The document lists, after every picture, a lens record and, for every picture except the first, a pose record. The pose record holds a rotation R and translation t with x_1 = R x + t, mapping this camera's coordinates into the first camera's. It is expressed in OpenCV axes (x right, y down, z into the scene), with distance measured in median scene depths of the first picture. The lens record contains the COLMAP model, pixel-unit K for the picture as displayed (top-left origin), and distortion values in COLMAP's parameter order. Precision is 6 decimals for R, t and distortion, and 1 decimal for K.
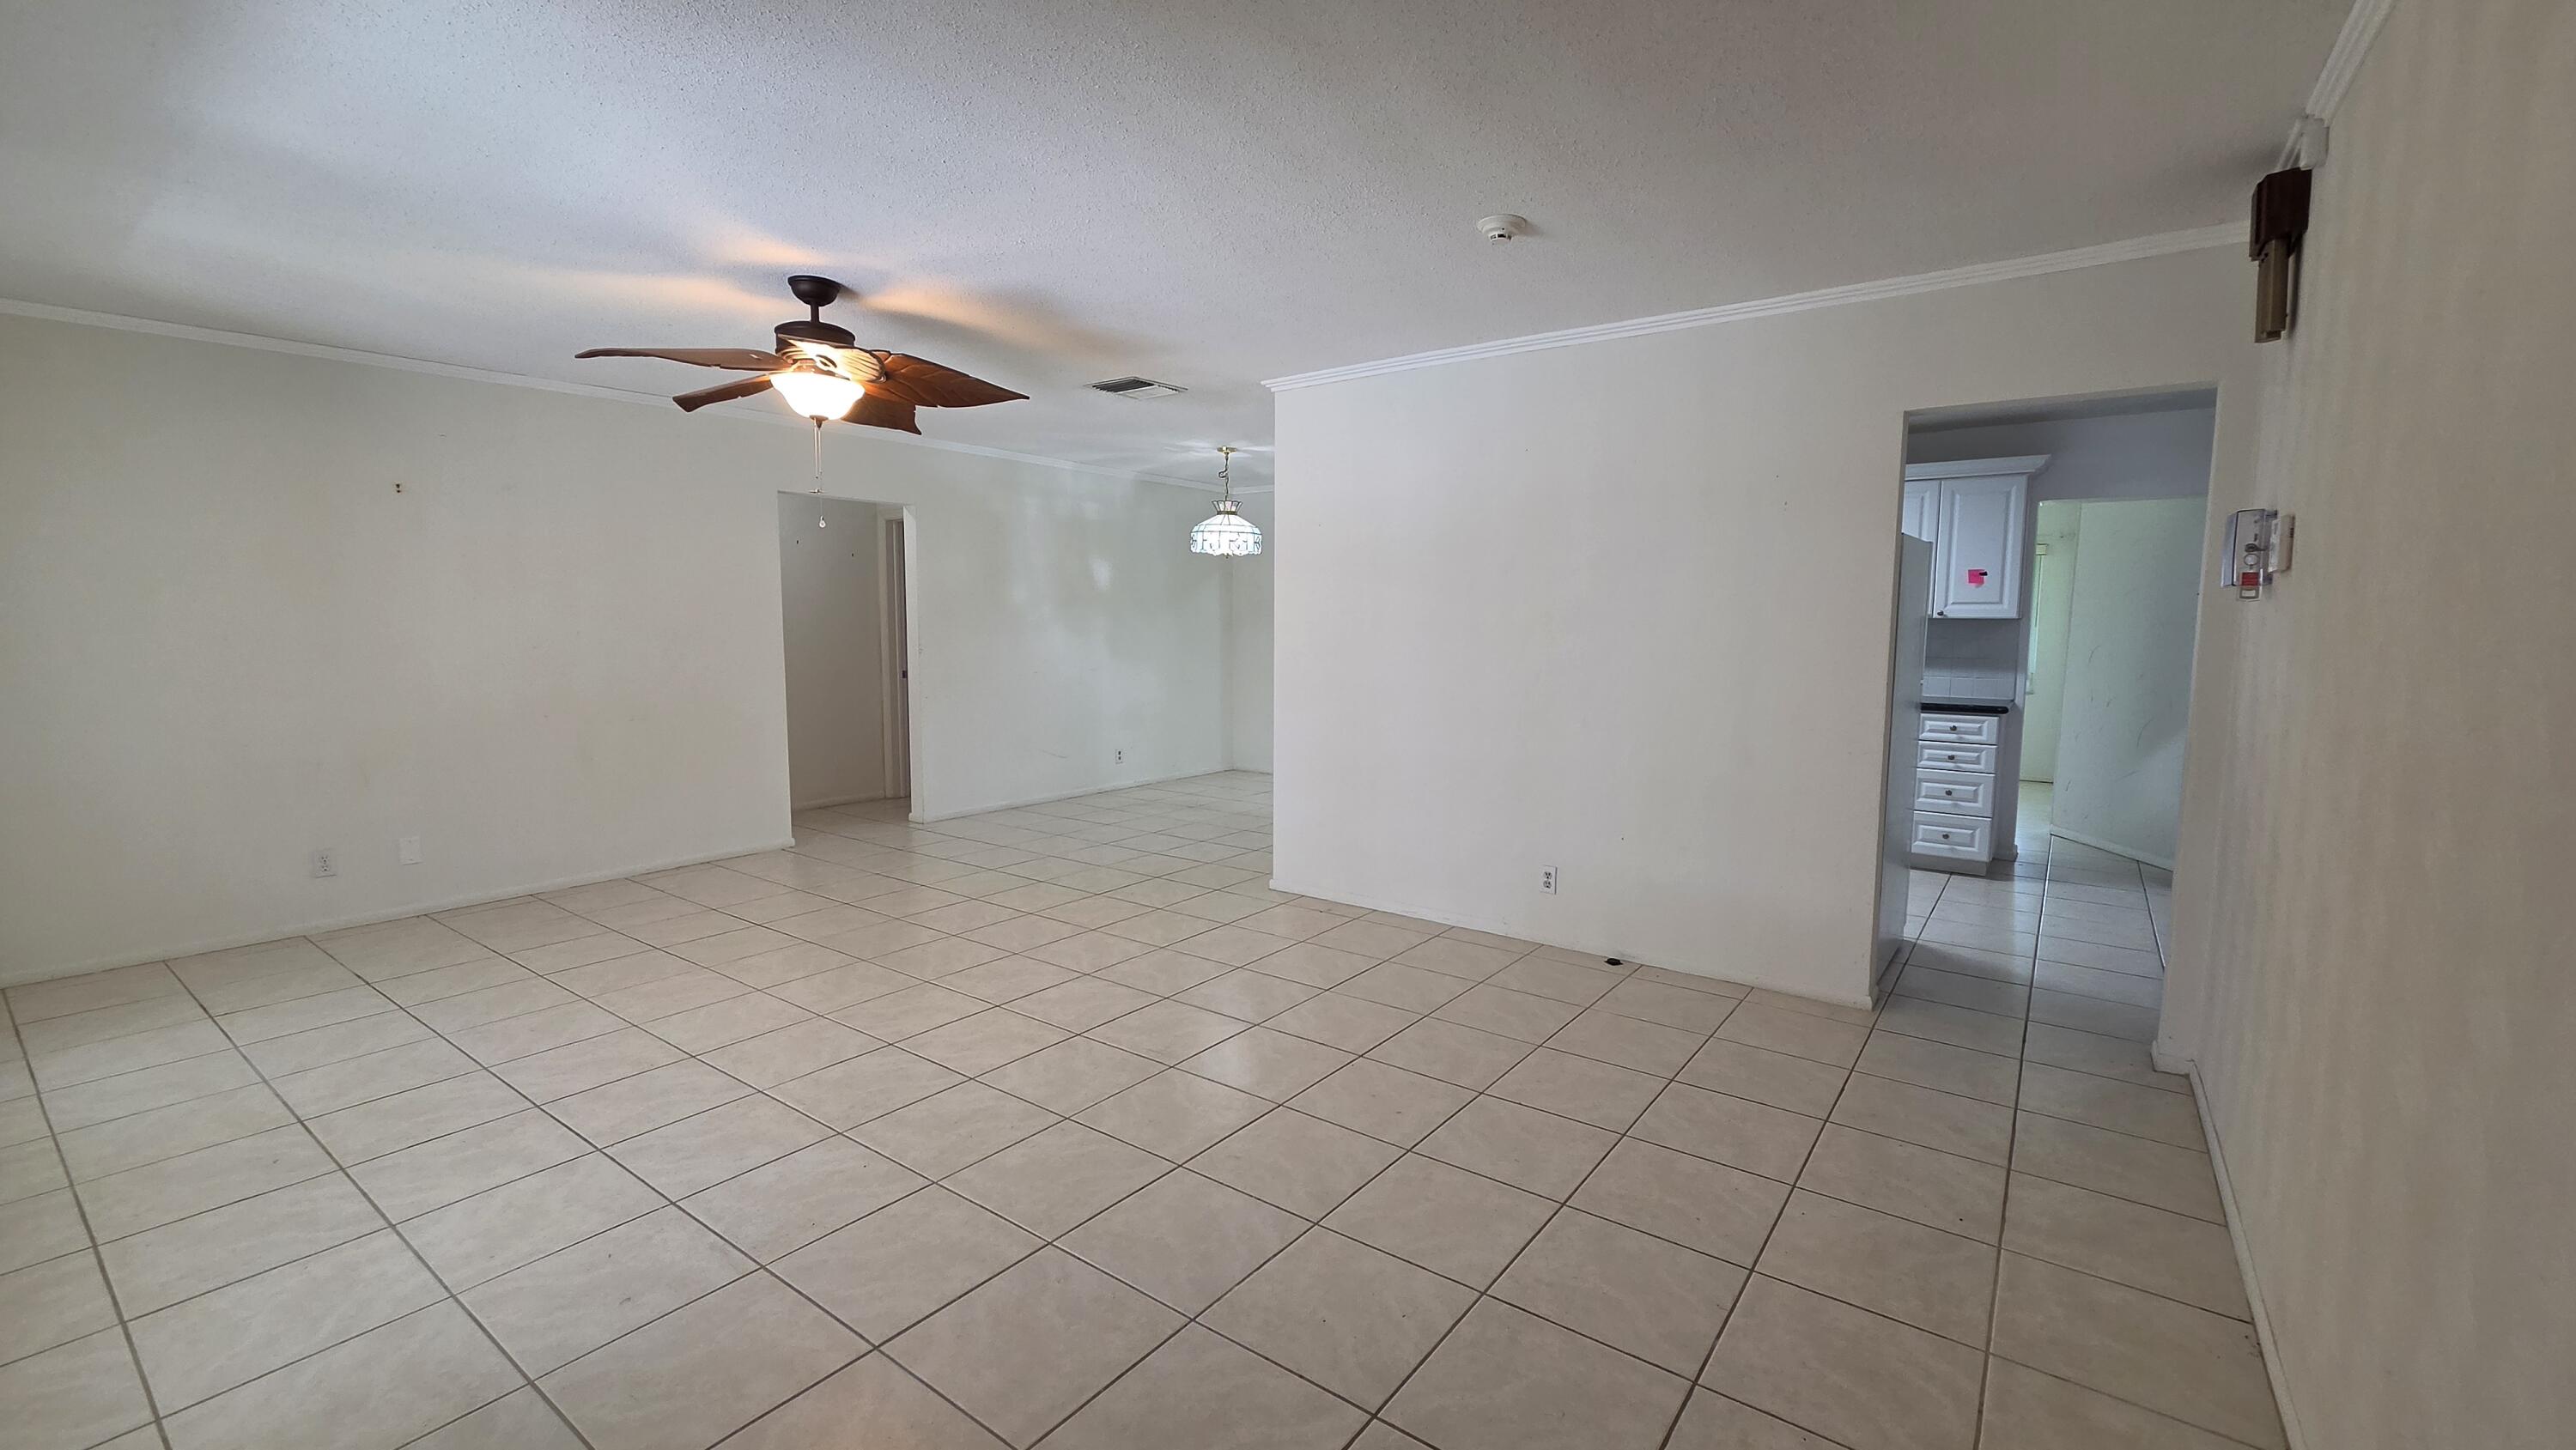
lens RADIAL K [[1046.8, 0, 1288.0], [0, 1046.8, 725.0], [0, 0, 1]] dist [0.002362, 0.000510]
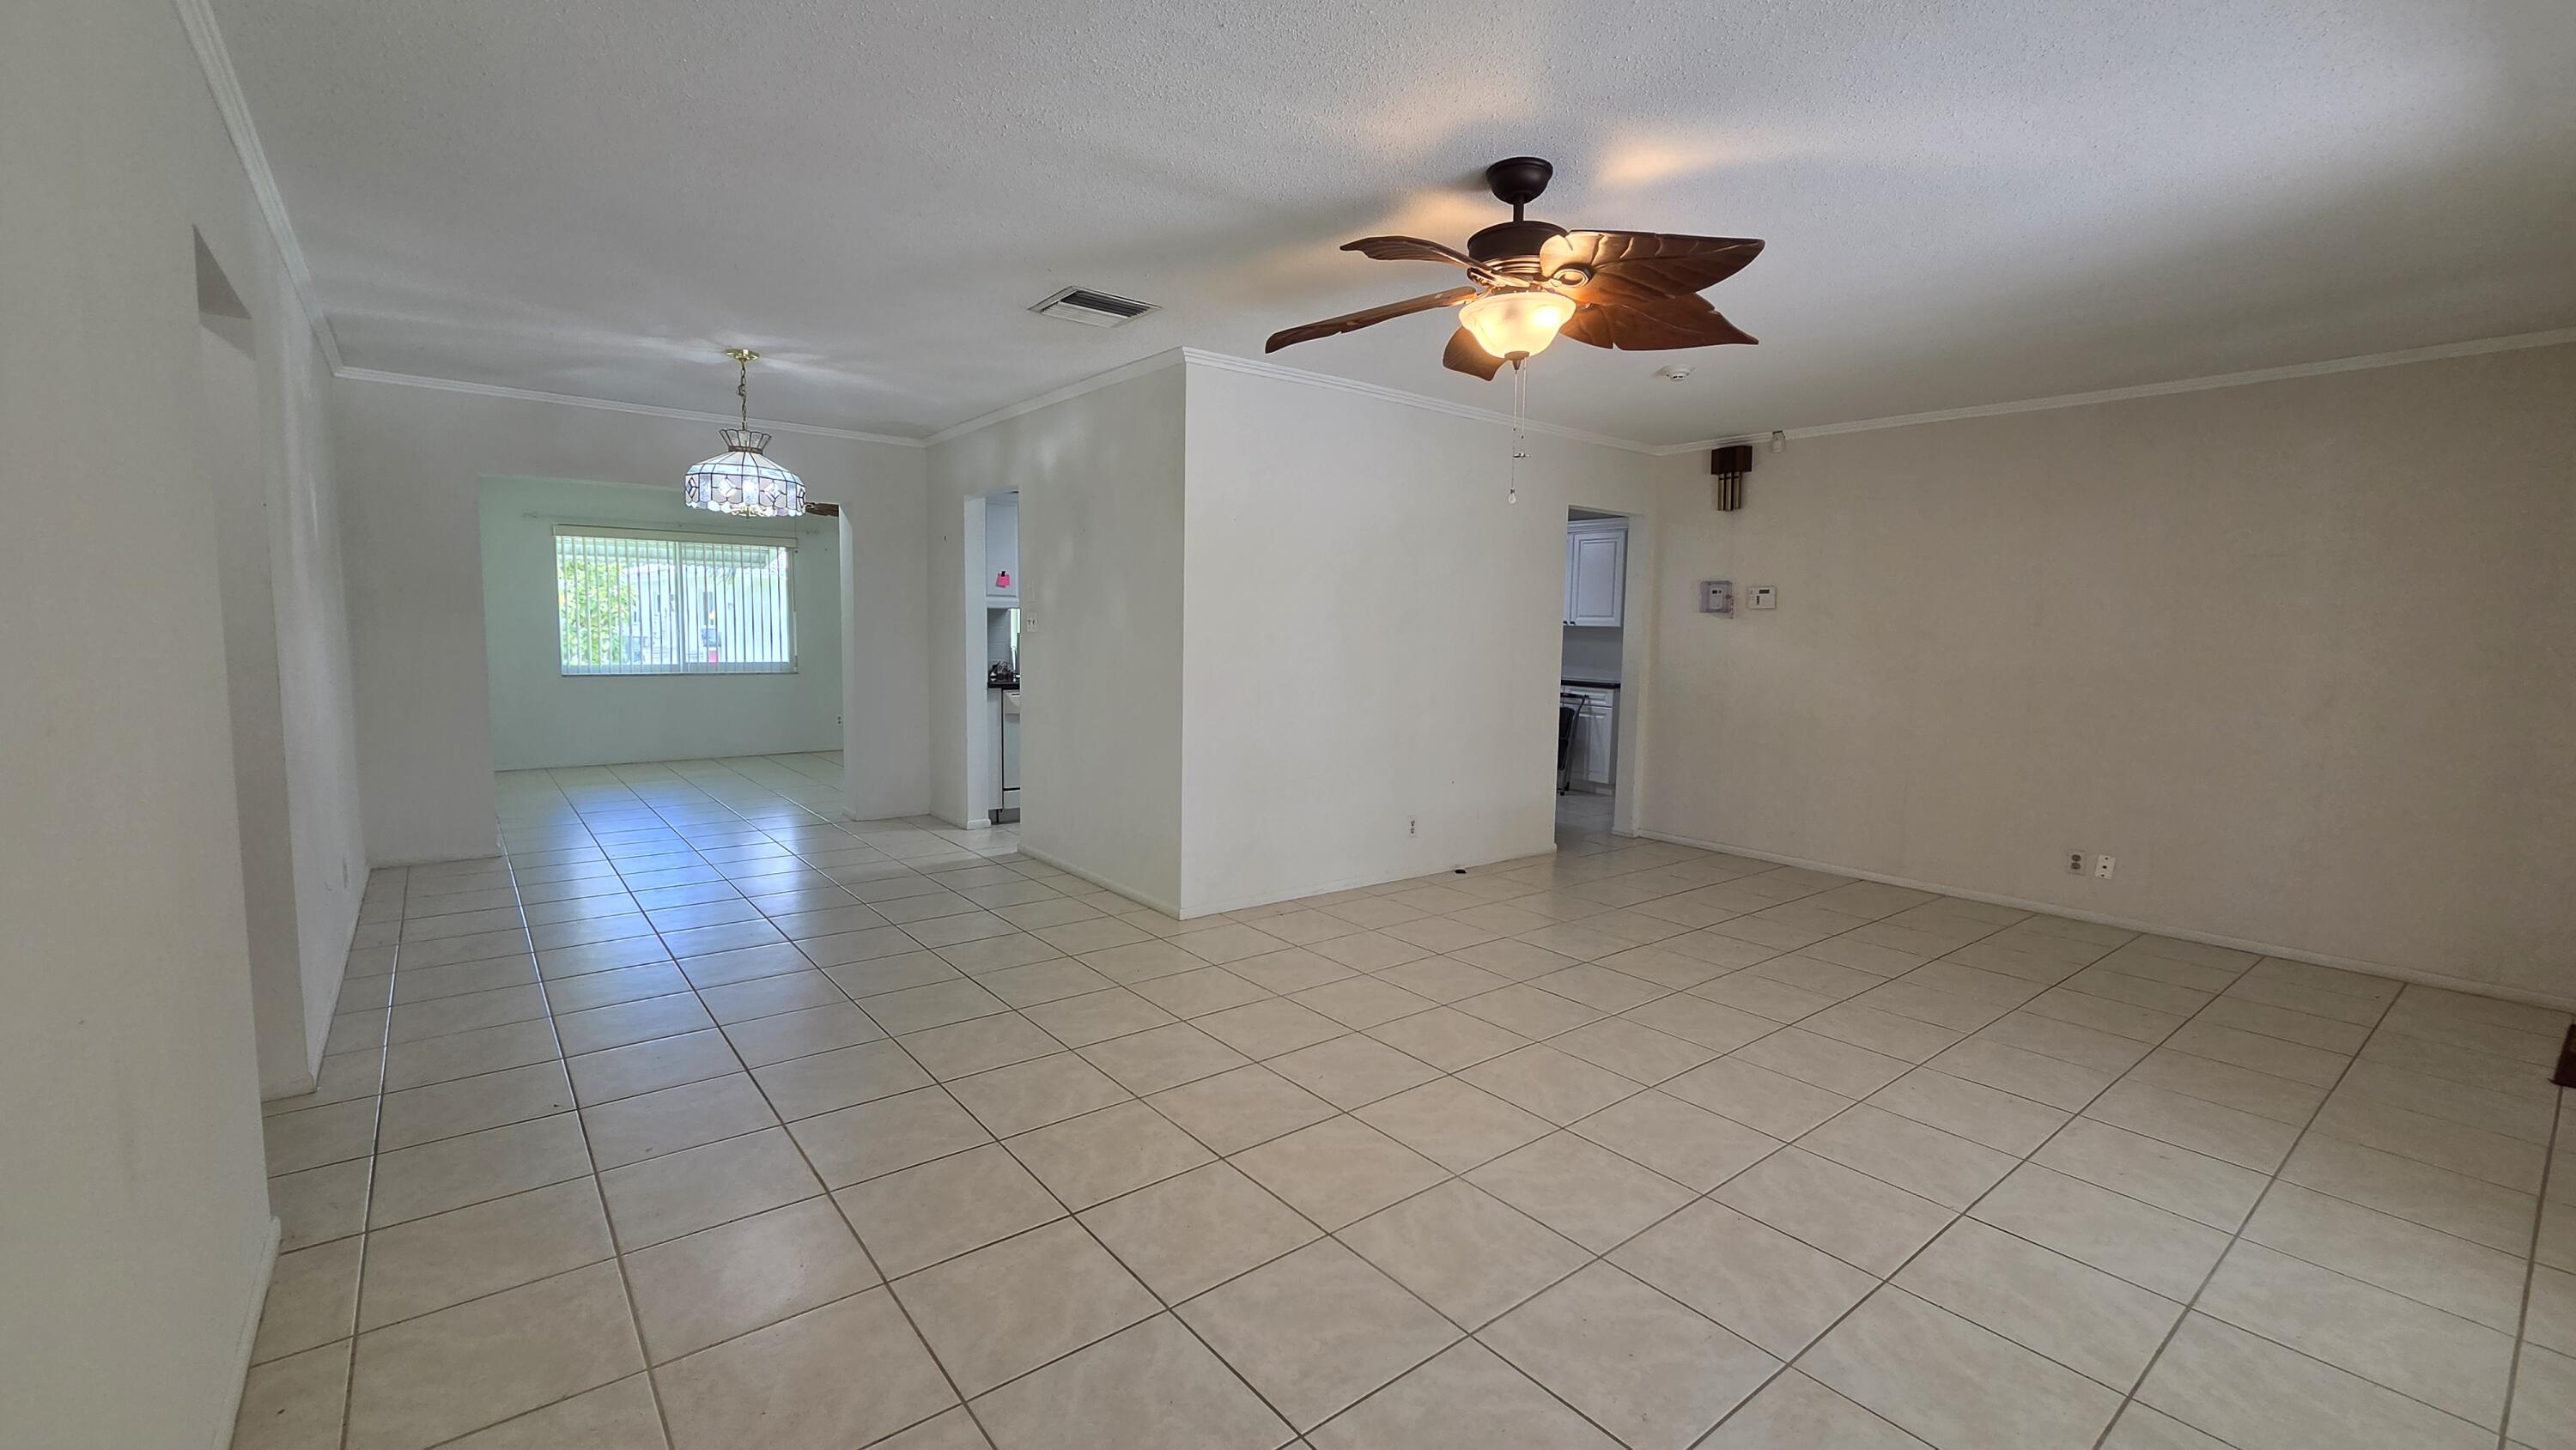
lens RADIAL K [[1060.9, 0, 1294.2], [0, 1060.9, 738.4], [0, 0, 1]] dist [0.000144, 0.007664]
pose [[0.254437, -0.104659, 0.961410, -1.281881], [0.077040, 0.993161, 0.087727, -0.105419], [-0.964016, 0.051746, 0.260760, 1.003333]]
